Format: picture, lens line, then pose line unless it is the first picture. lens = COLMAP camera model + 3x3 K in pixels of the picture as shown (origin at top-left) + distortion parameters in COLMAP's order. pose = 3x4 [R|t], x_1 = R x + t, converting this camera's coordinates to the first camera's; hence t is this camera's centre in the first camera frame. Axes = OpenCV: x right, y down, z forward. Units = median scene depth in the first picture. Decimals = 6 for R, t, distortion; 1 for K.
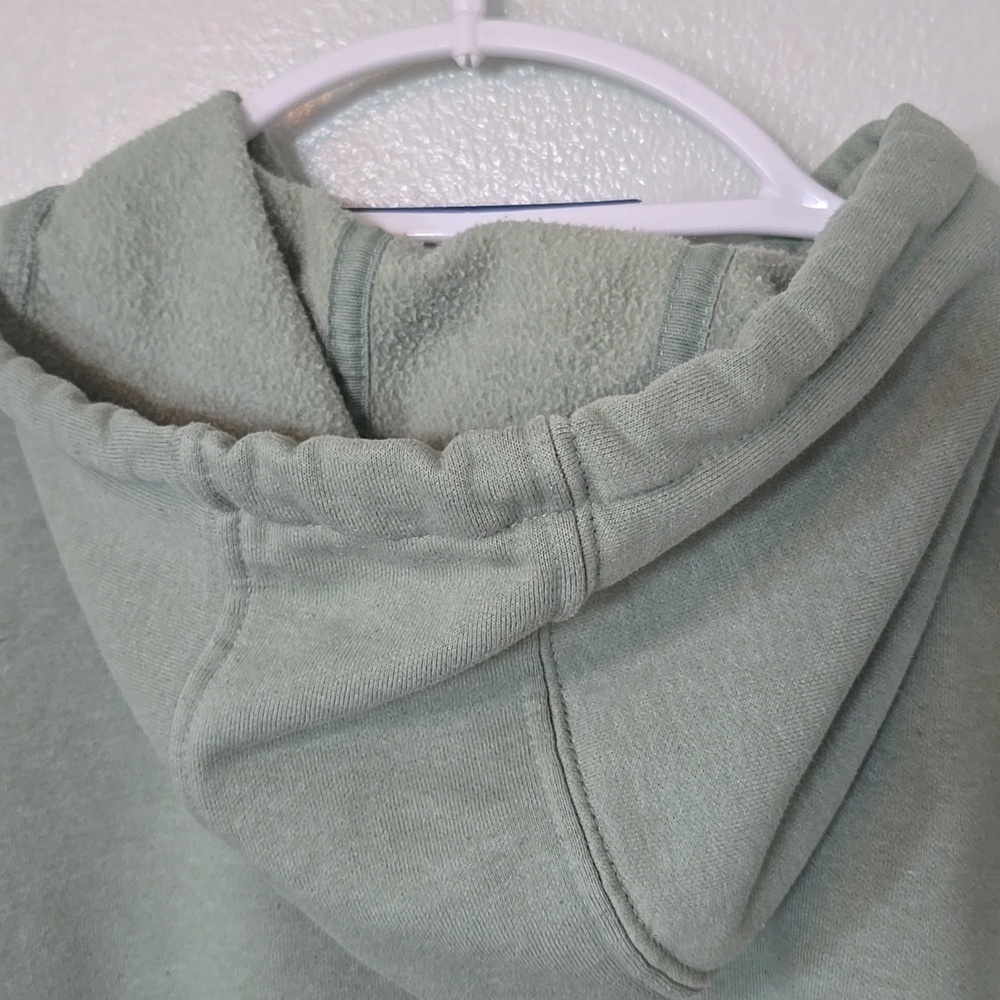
lens RADIAL K [[1461.9, 0, 500.0], [0, 1461.9, 500.0], [0, 0, 1]] dist [0.015563, -0.012871]
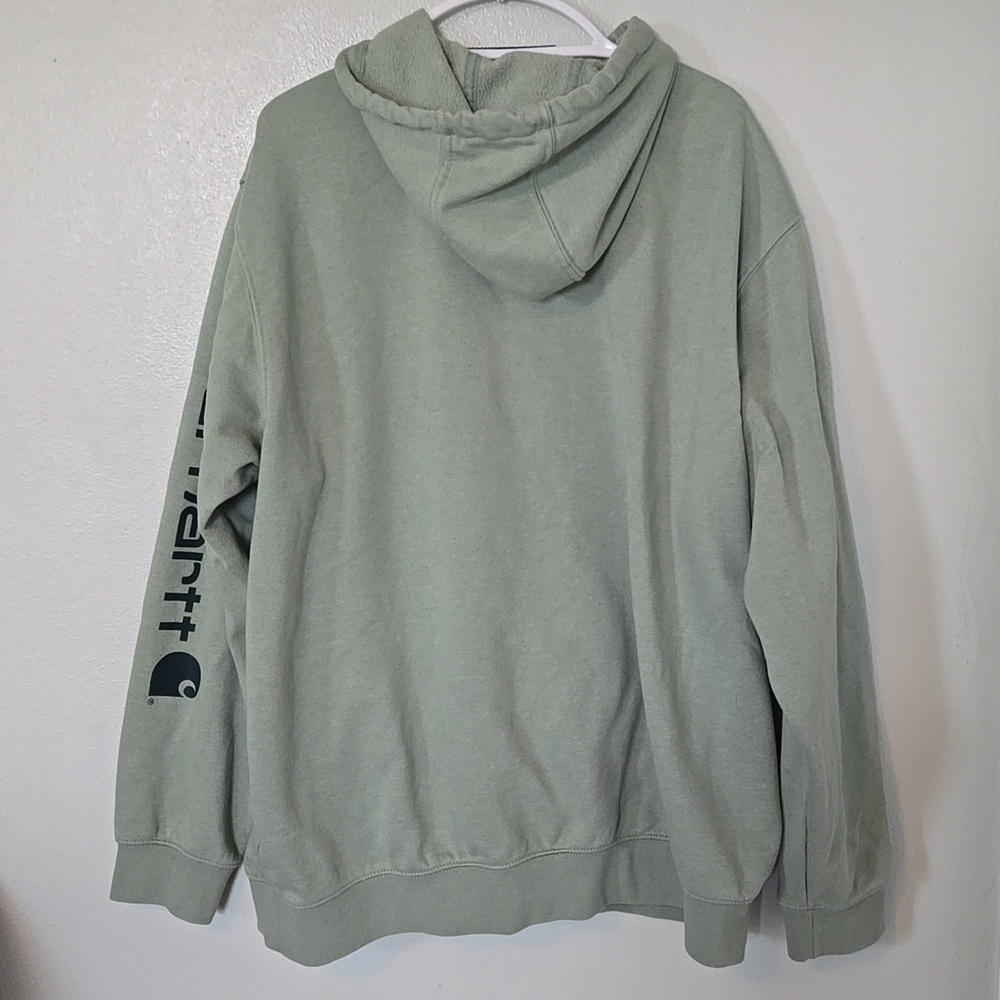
lens RADIAL K [[1294.0, 0, 500.0], [0, 1294.0, 500.0], [0, 0, 1]] dist [0.013677, -0.008097]
pose [[0.989364, -0.042081, 0.139243, -0.528219], [0.024988, 0.992179, 0.122300, 0.495450], [-0.143300, -0.117520, 0.982677, -2.167384]]
